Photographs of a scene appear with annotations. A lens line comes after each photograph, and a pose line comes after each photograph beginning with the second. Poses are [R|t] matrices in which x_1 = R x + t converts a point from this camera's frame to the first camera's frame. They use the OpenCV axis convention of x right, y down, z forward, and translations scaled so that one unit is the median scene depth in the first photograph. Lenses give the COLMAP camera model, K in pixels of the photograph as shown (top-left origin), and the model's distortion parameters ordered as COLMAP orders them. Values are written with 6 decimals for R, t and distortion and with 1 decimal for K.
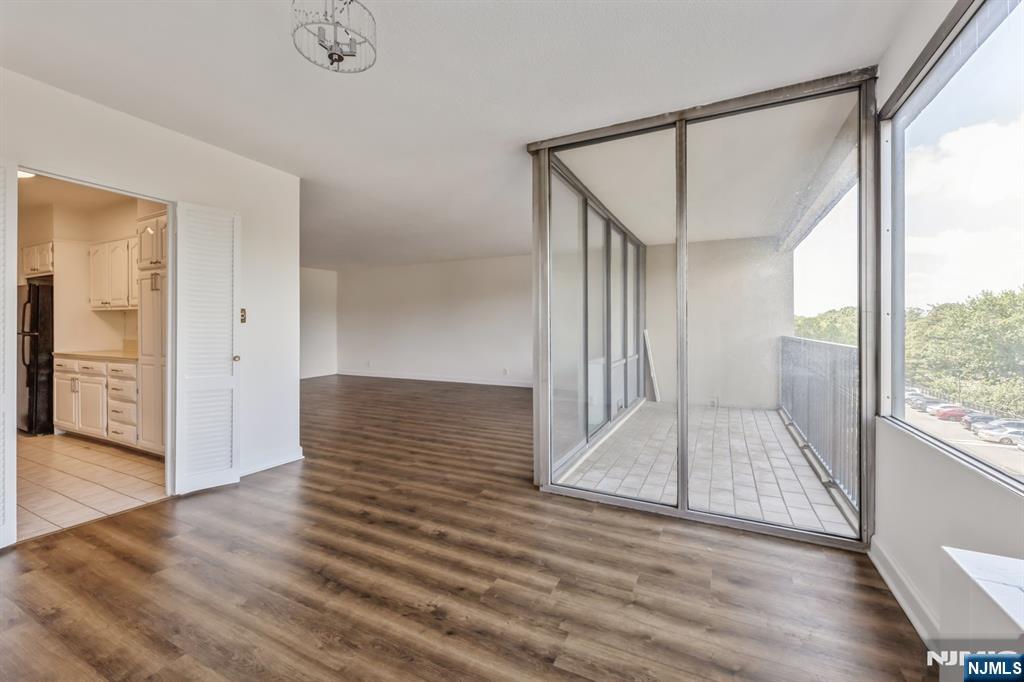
lens RADIAL K [[426.8, 0, 510.1], [0, 426.8, 332.0], [0, 0, 1]] dist [0.014970, -0.000503]
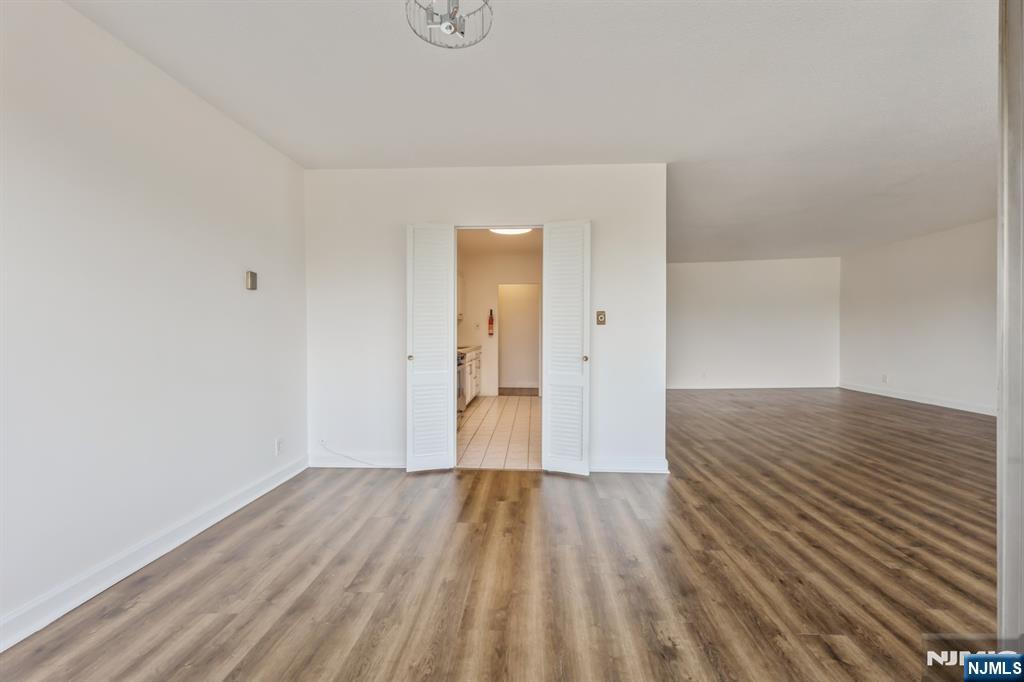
lens RADIAL K [[426.8, 0, 510.1], [0, 426.8, 332.0], [0, 0, 1]] dist [0.014970, -0.000503]
pose [[0.409690, -0.001391, -0.912224, 0.209374], [-0.003857, 0.999987, -0.003257, -0.000823], [0.912217, 0.004853, 0.409680, 0.327652]]
